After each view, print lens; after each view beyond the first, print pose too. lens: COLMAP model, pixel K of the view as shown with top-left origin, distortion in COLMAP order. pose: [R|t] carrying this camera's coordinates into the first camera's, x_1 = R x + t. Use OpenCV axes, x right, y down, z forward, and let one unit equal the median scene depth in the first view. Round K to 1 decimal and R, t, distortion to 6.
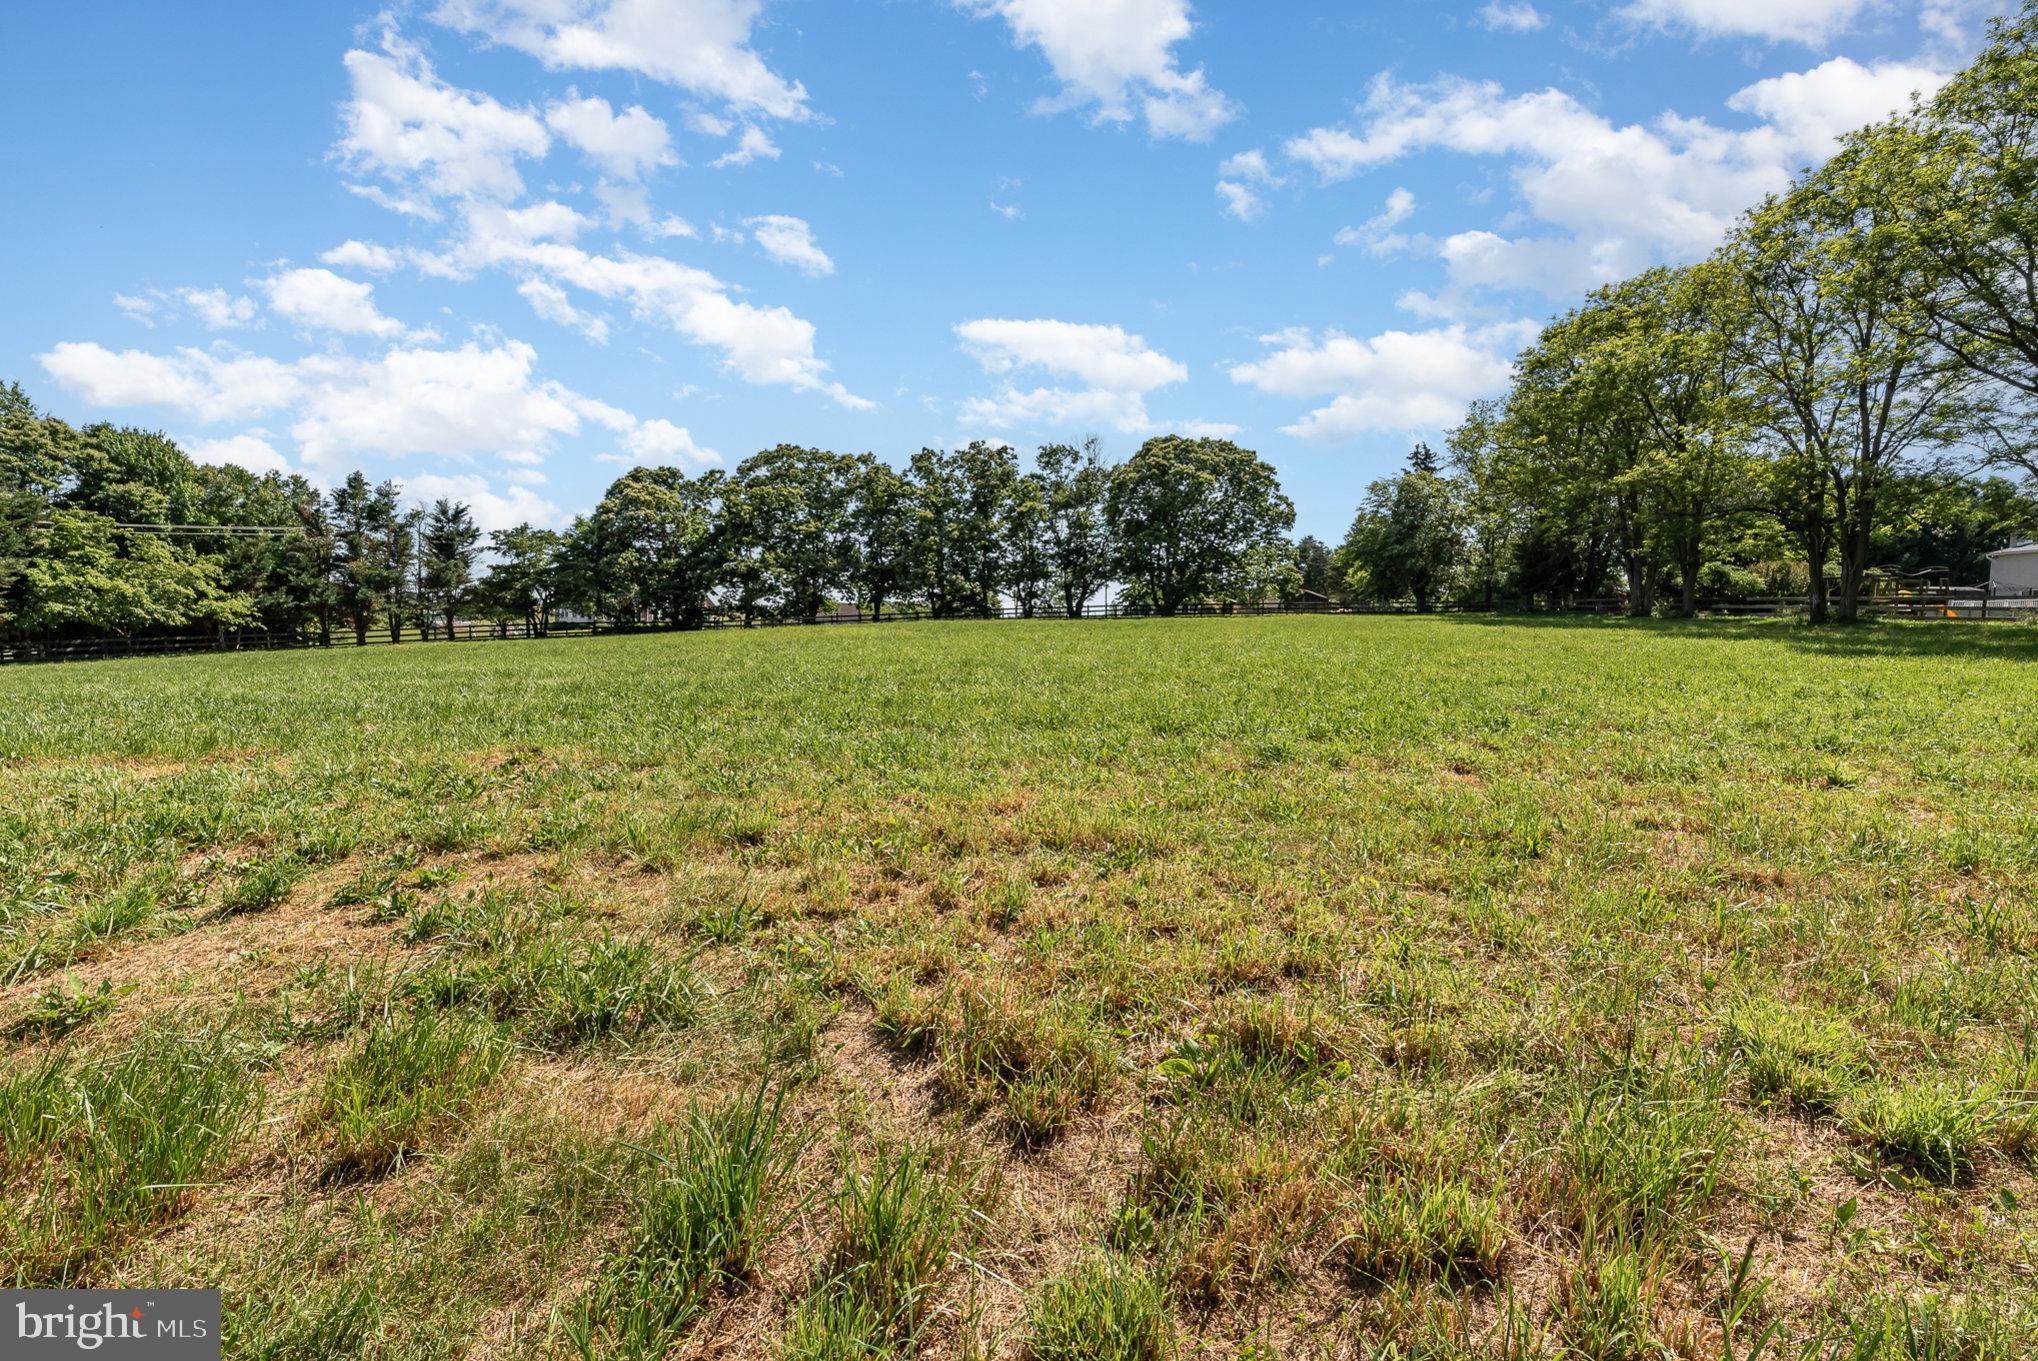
lens RADIAL K [[915.3, 0, 1032.2], [0, 915.3, 684.1], [0, 0, 1]] dist [0.000690, 0.000152]
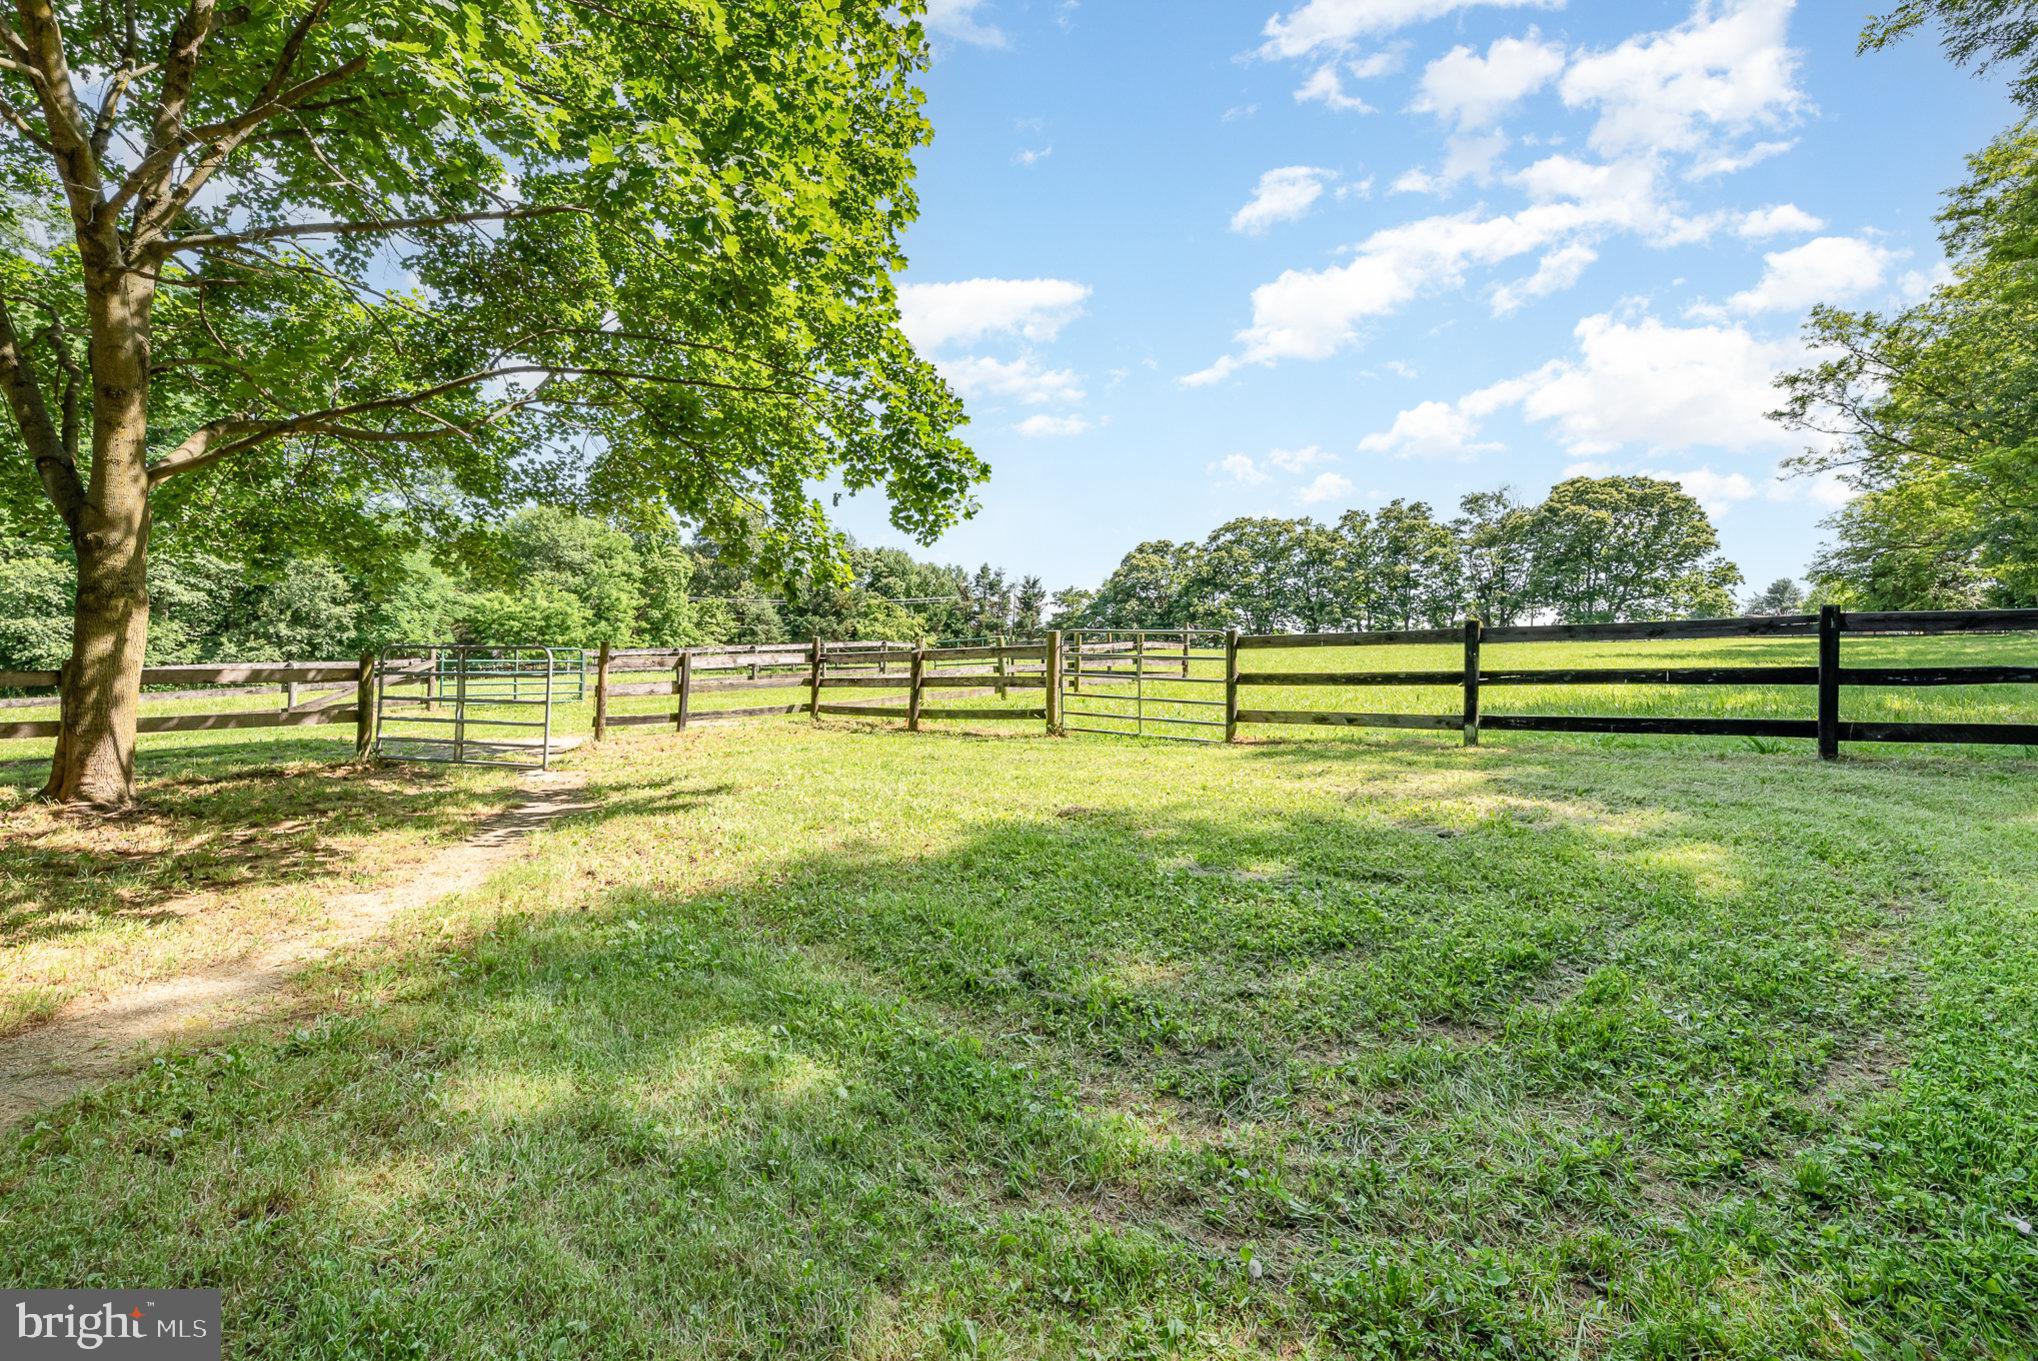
lens RADIAL K [[915.3, 0, 1000.3], [0, 915.3, 658.7], [0, 0, 1]] dist [0.000690, 0.000152]
pose [[0.807509, 0.002119, -0.589851, 0.280351], [-0.036661, 0.998241, -0.046603, 0.027011], [0.588715, 0.059257, 0.806166, -0.337011]]
